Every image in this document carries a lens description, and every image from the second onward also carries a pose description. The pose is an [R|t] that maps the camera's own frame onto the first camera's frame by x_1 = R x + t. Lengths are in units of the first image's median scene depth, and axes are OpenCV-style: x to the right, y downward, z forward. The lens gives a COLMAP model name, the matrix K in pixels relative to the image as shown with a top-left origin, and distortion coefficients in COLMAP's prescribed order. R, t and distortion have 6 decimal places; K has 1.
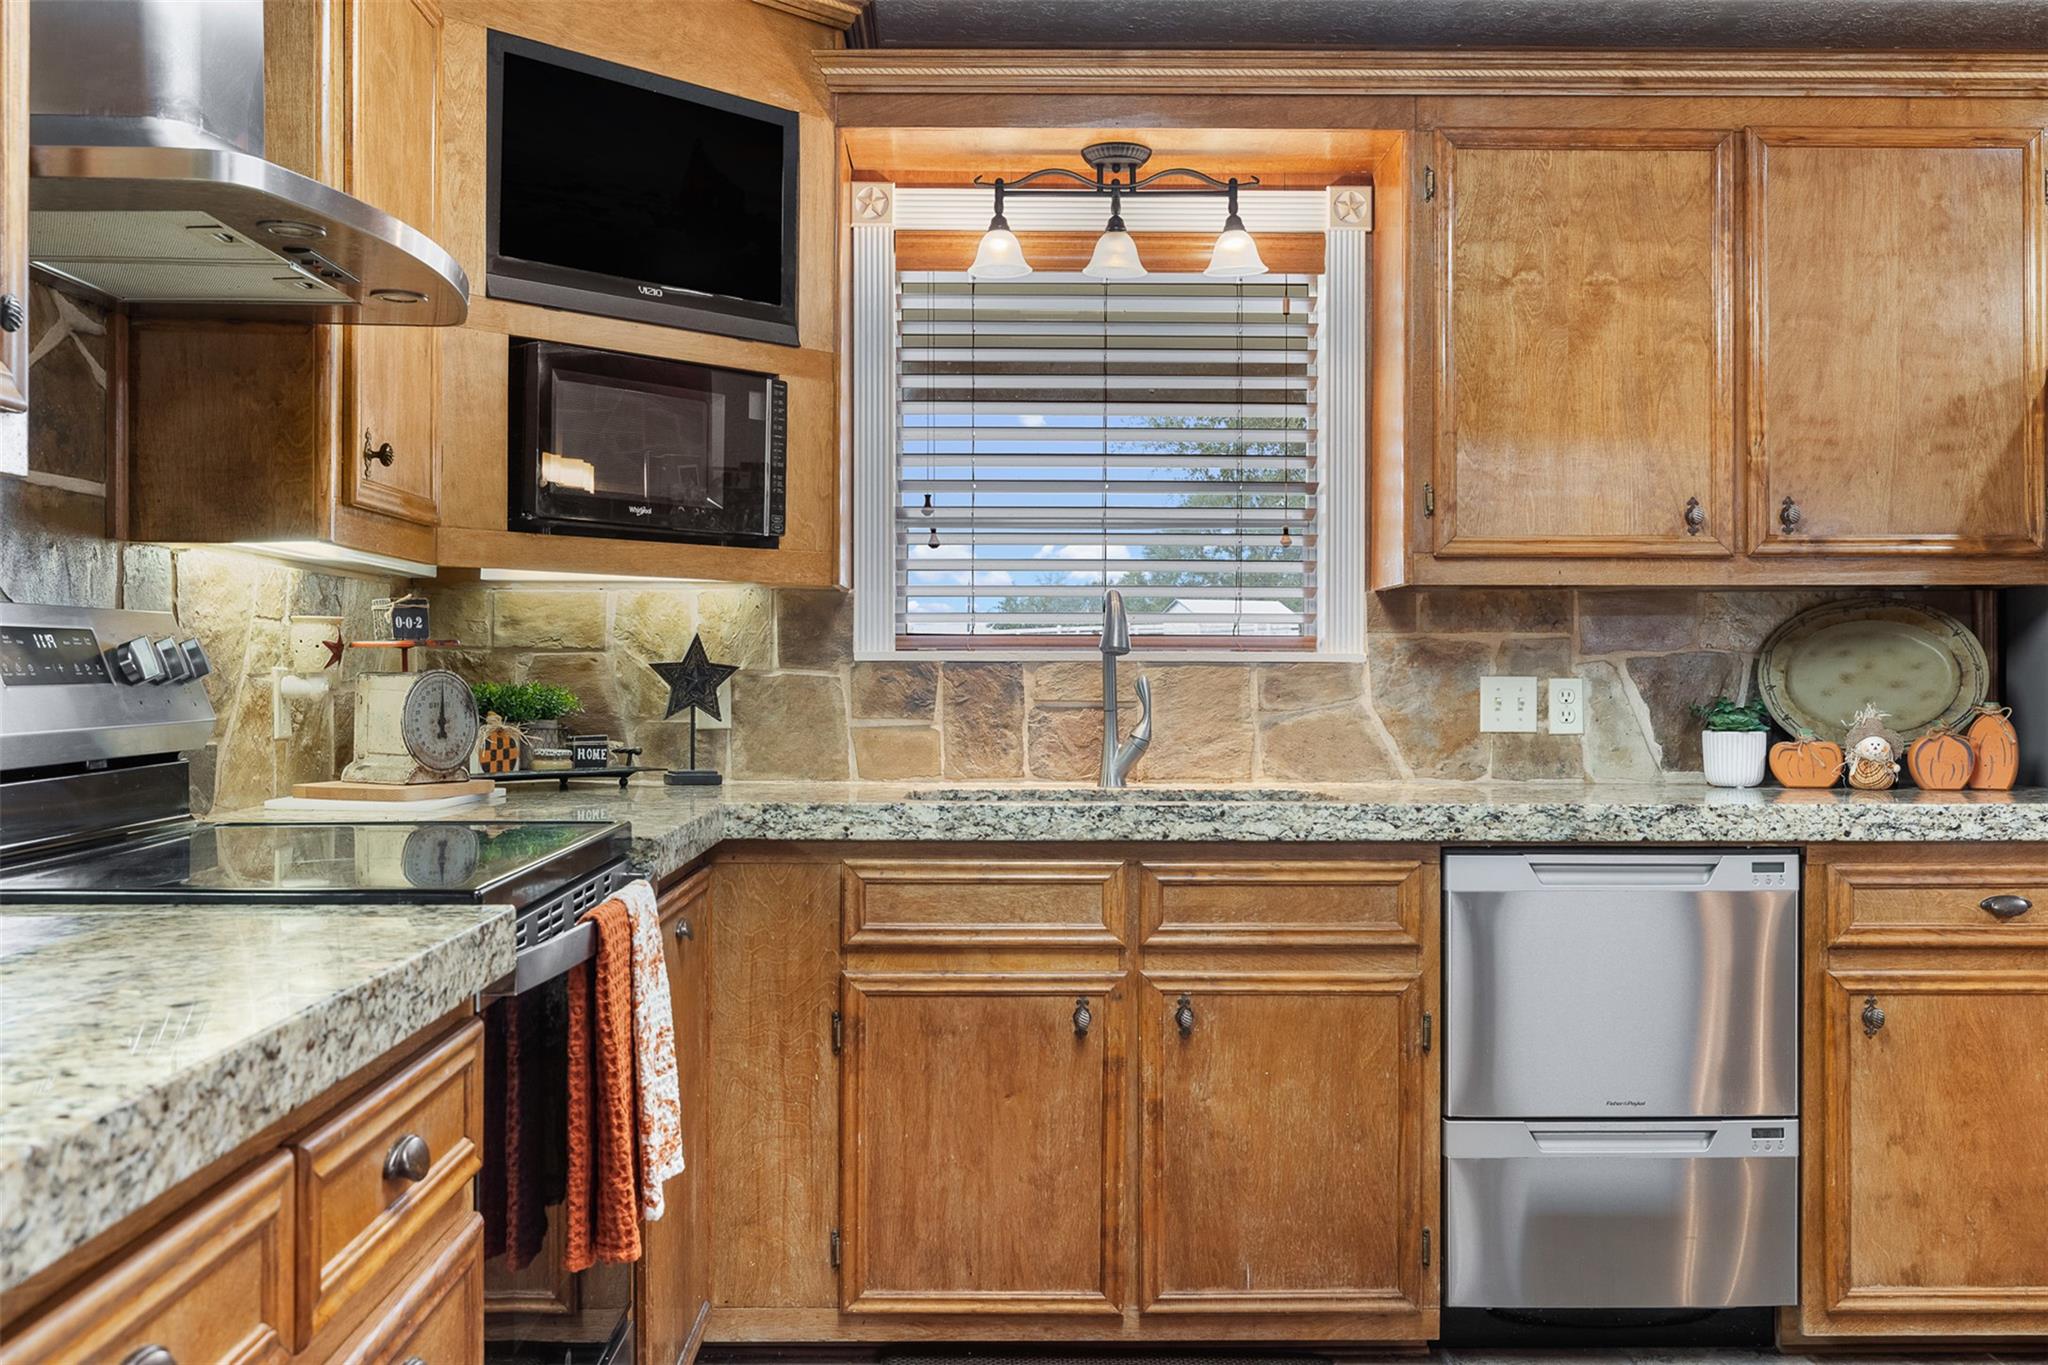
lens RADIAL K [[1946.4, 0, 1024.0], [0, 1946.4, 682.5], [0, 0, 1]] dist [0.005990, -0.000734]
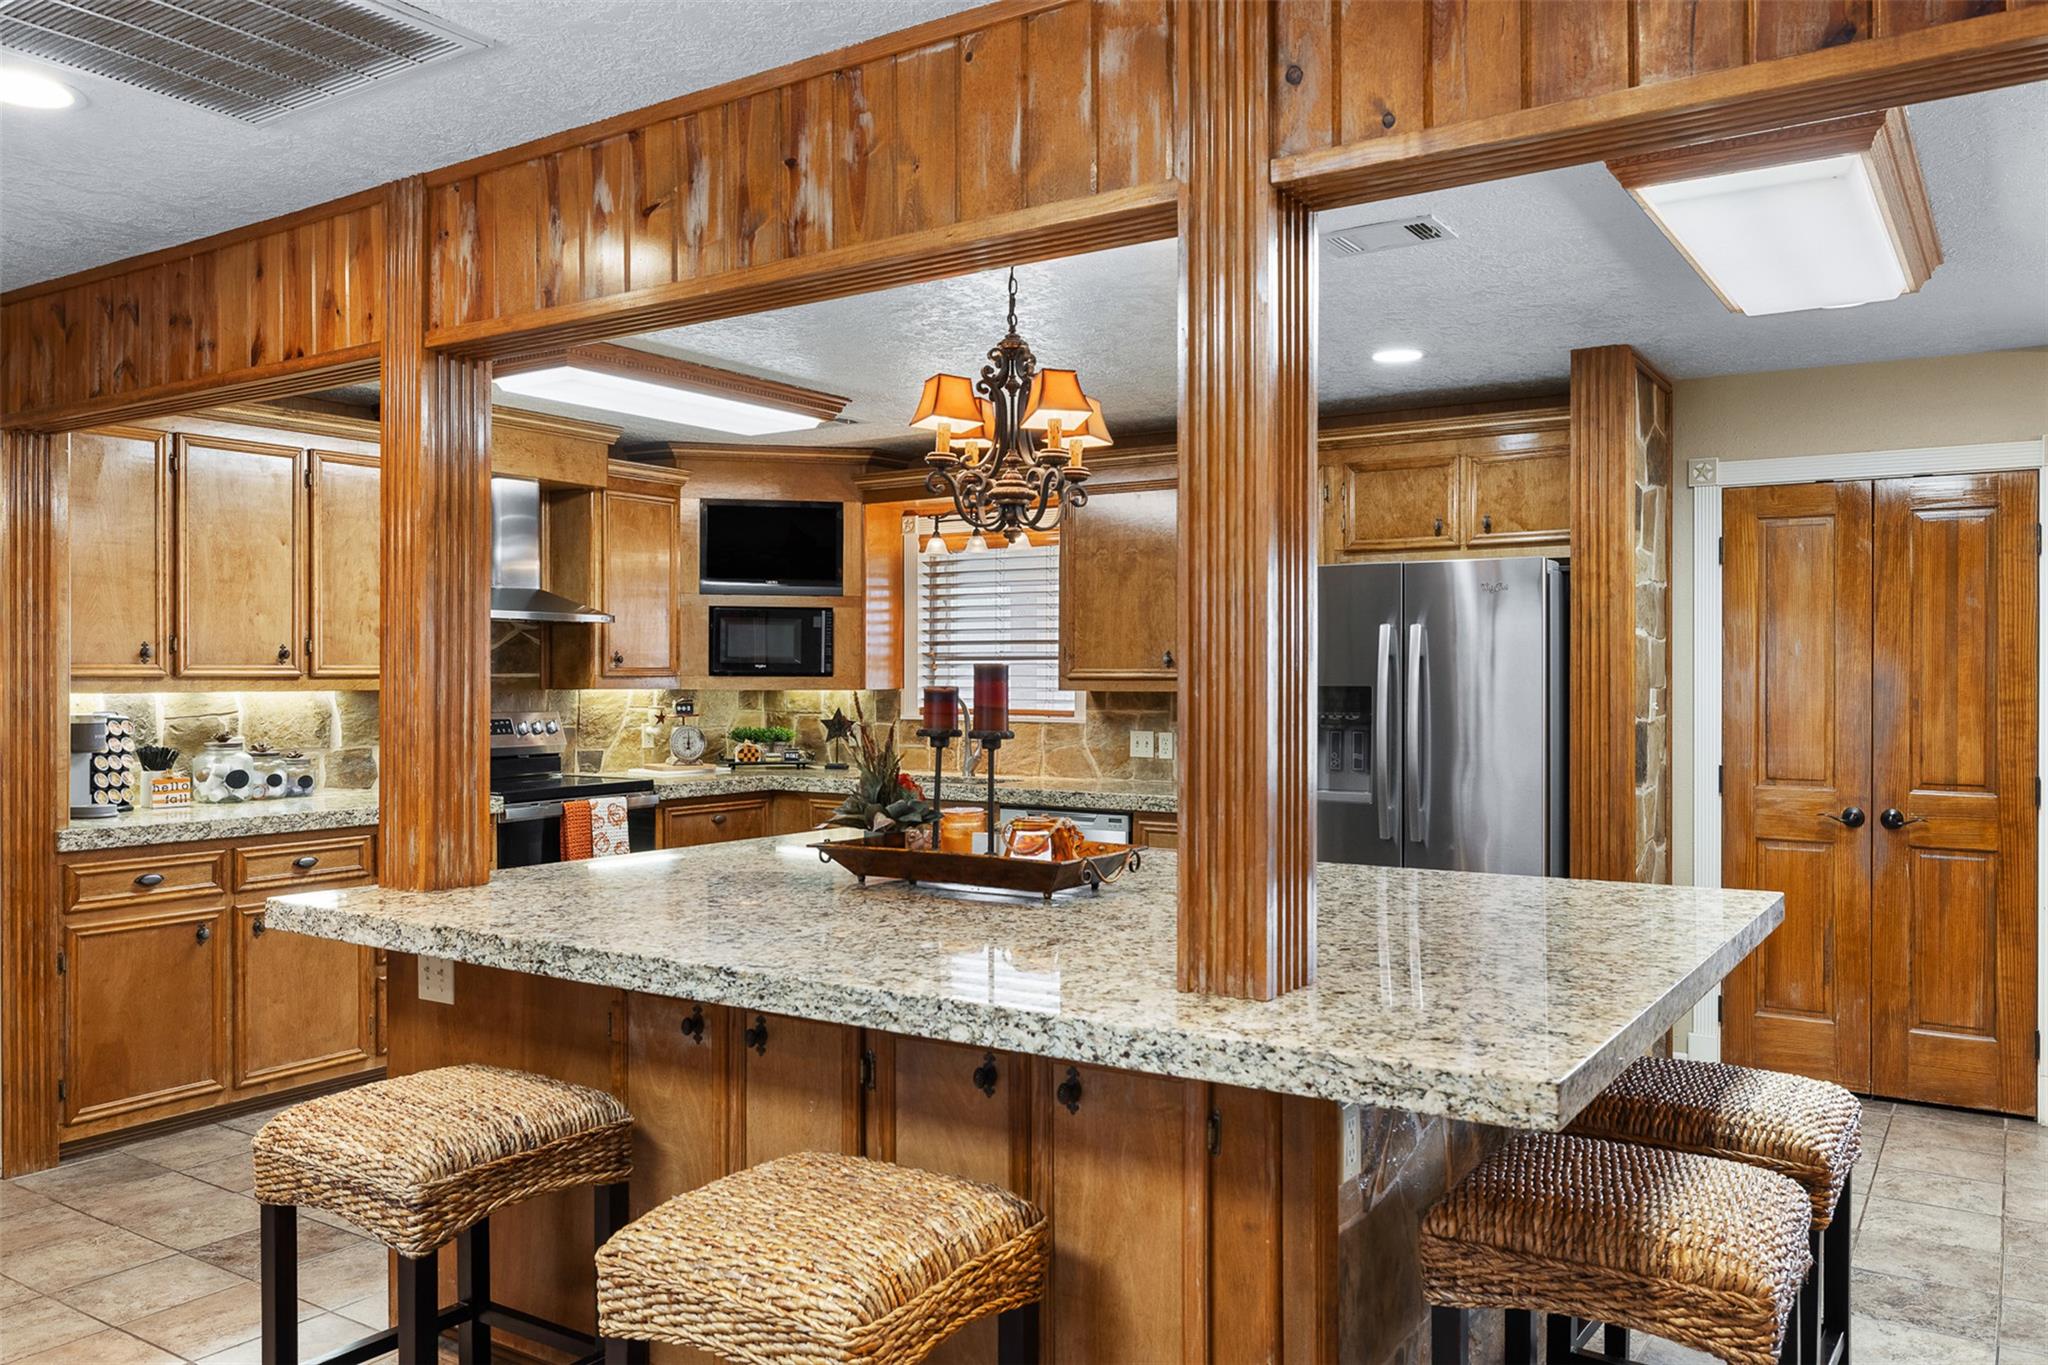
lens RADIAL K [[1526.3, 0, 1024.0], [0, 1526.3, 682.5], [0, 0, 1]] dist [-0.004695, 0.000228]
pose [[0.825875, 0.001595, -0.563851, 1.188783], [-0.002113, 0.999998, -0.000266, -0.060780], [0.563849, 0.001411, 0.825876, -0.490151]]
